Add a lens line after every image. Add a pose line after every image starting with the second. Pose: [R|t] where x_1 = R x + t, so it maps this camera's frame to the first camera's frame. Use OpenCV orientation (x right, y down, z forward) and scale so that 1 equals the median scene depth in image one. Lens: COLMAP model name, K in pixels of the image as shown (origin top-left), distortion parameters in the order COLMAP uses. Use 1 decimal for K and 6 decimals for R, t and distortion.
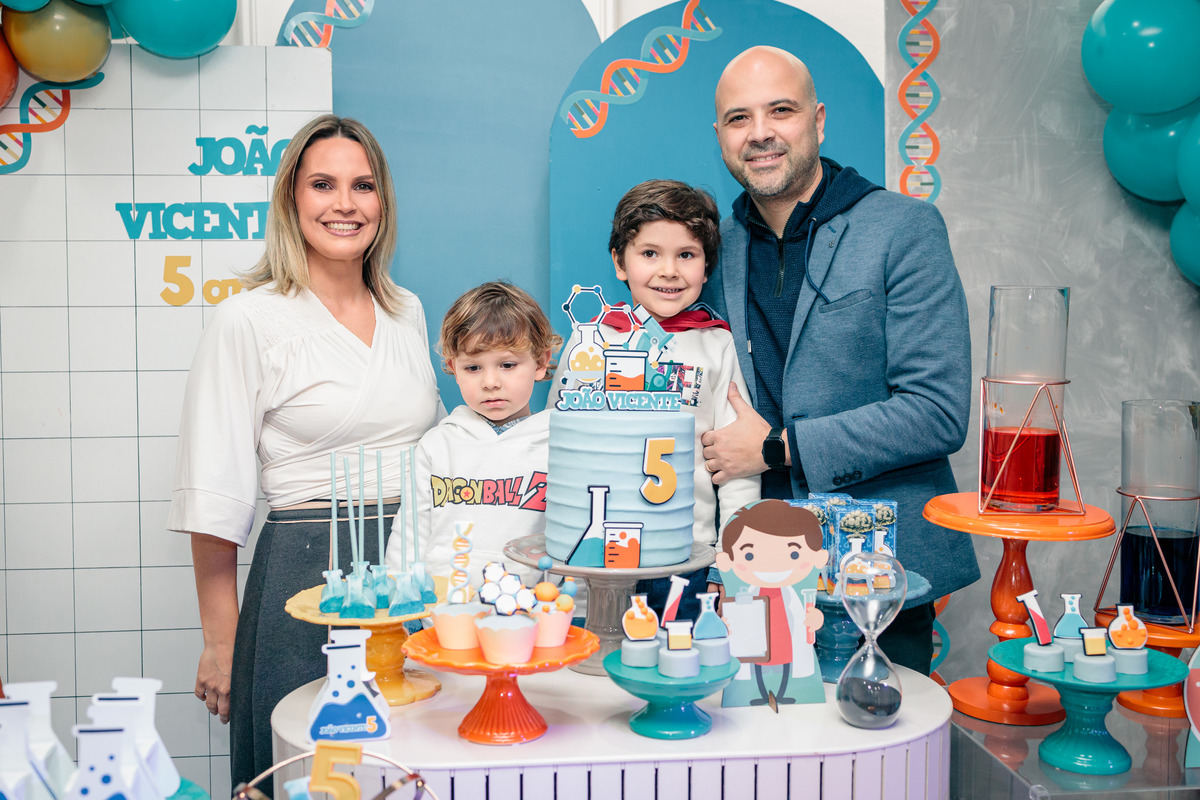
lens RADIAL K [[1274.6, 0, 581.3], [0, 1274.6, 367.4], [0, 0, 1]] dist [0.003911, -0.023689]
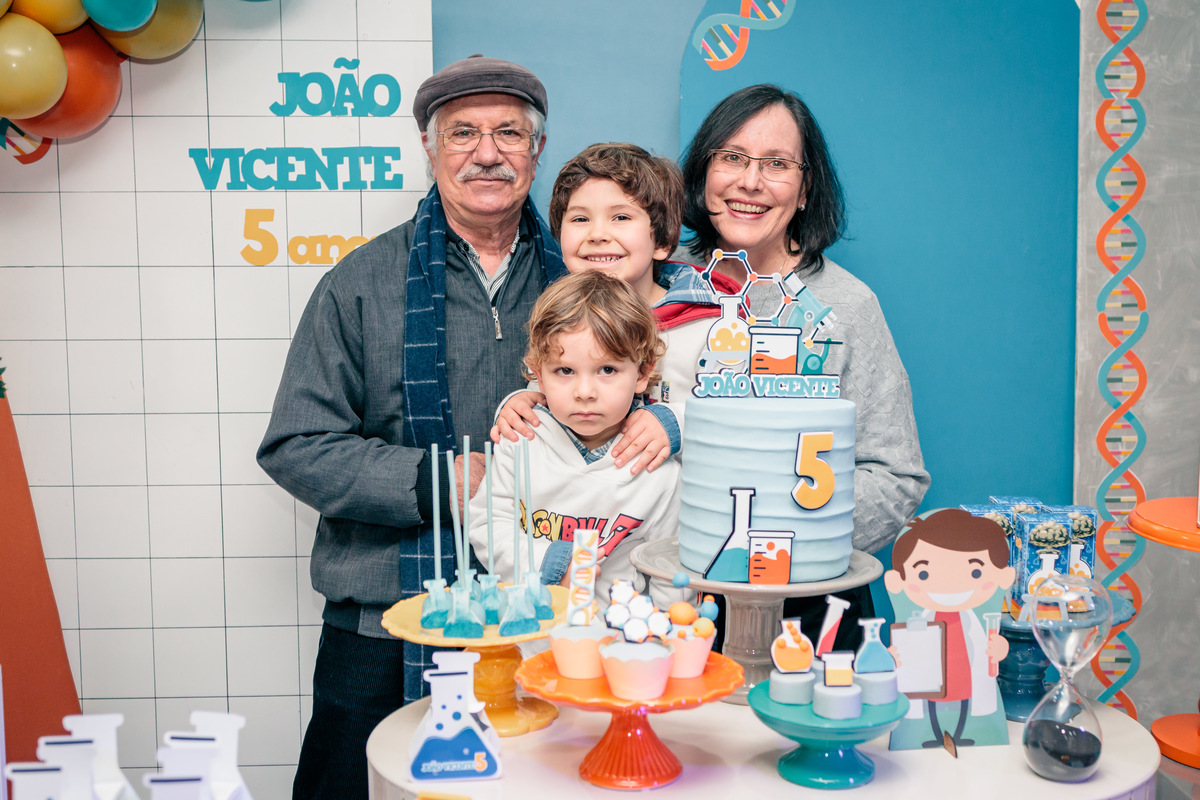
lens RADIAL K [[1274.6, 0, 581.3], [0, 1274.6, 367.4], [0, 0, 1]] dist [0.003911, -0.023689]
pose [[0.997336, 0.011270, -0.072068, -0.030686], [-0.005925, 0.997244, 0.073953, -0.045639], [0.072702, -0.073329, 0.994654, 0.134817]]
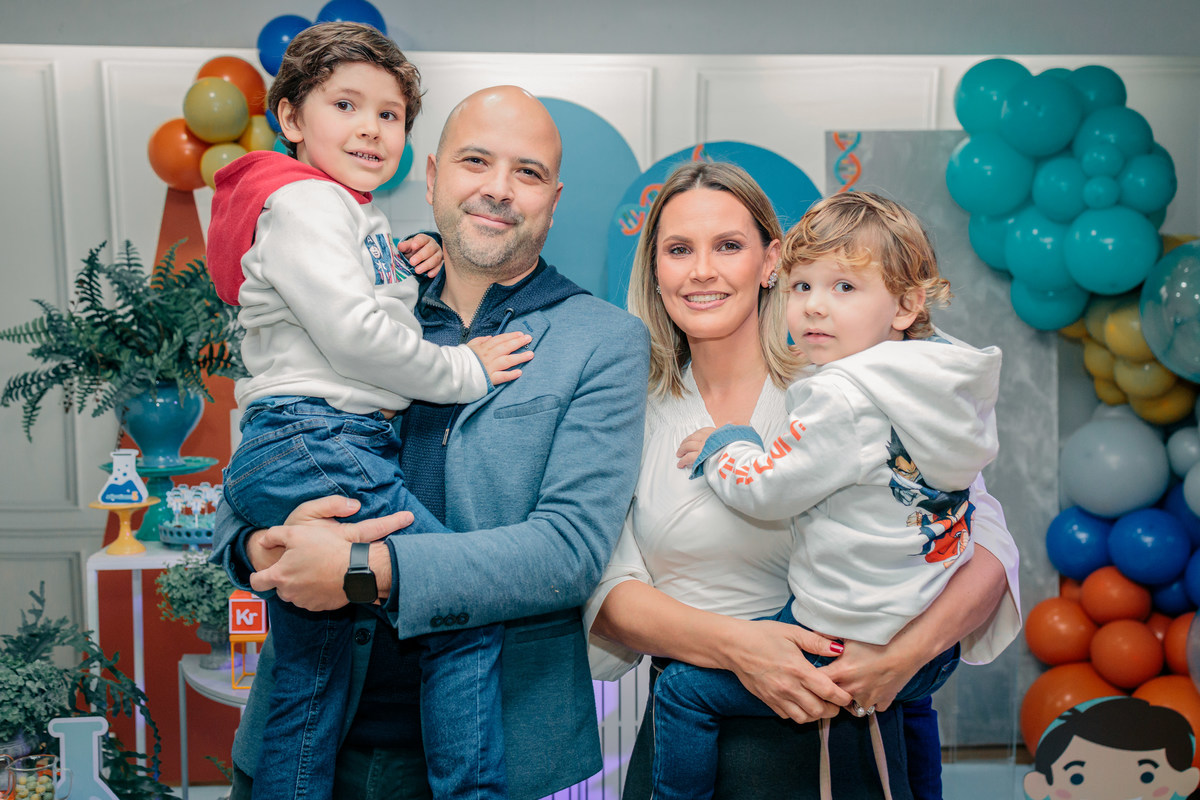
lens RADIAL K [[1236.8, 0, 600.0], [0, 1236.8, 400.0], [0, 0, 1]] dist [0.008464, -0.003806]
pose [[0.998794, -0.001187, -0.049092, 0.043705], [0.001979, 0.999869, 0.016093, 0.000059], [0.049067, -0.016171, 0.998665, -0.565214]]
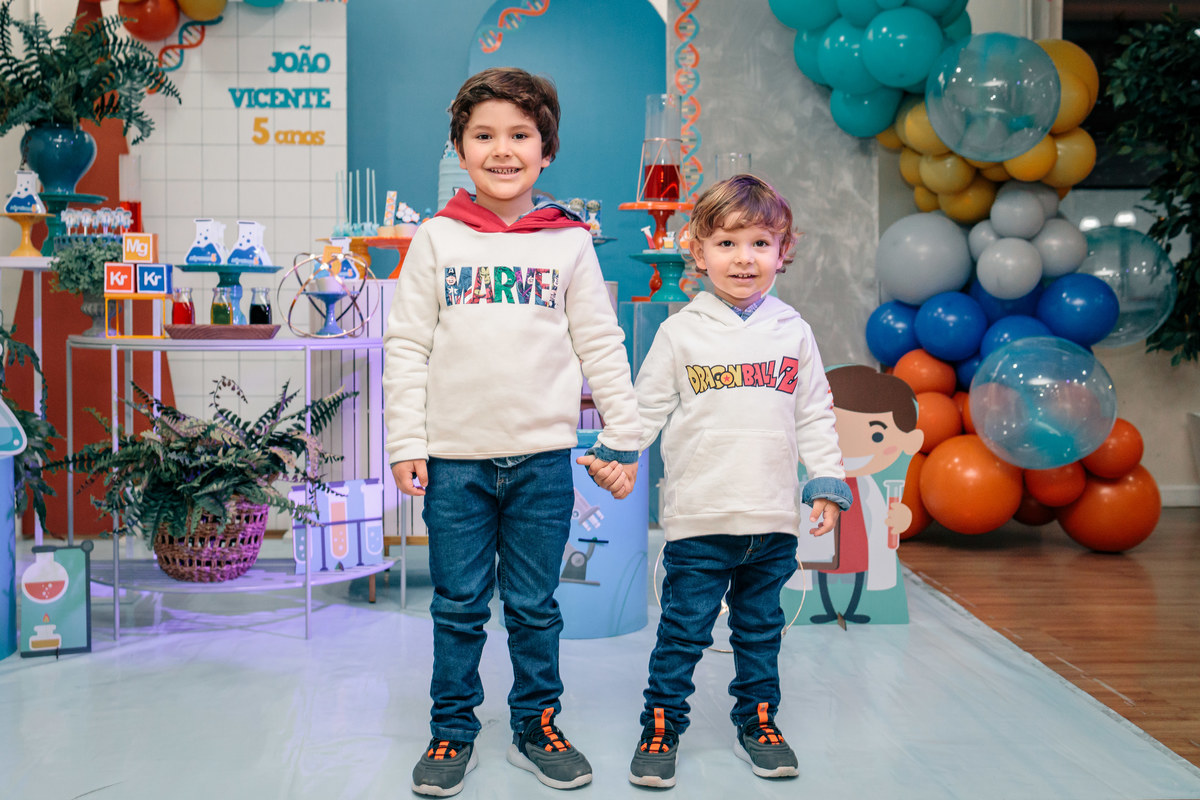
lens RADIAL K [[1314.9, 0, 526.6], [0, 1314.9, 365.6], [0, 0, 1]] dist [0.014648, -0.020388]
pose [[0.996656, 0.006376, -0.081460, 0.219376], [-0.008166, 0.999732, -0.021656, 0.309269], [0.081300, 0.022249, 0.996441, -0.845100]]
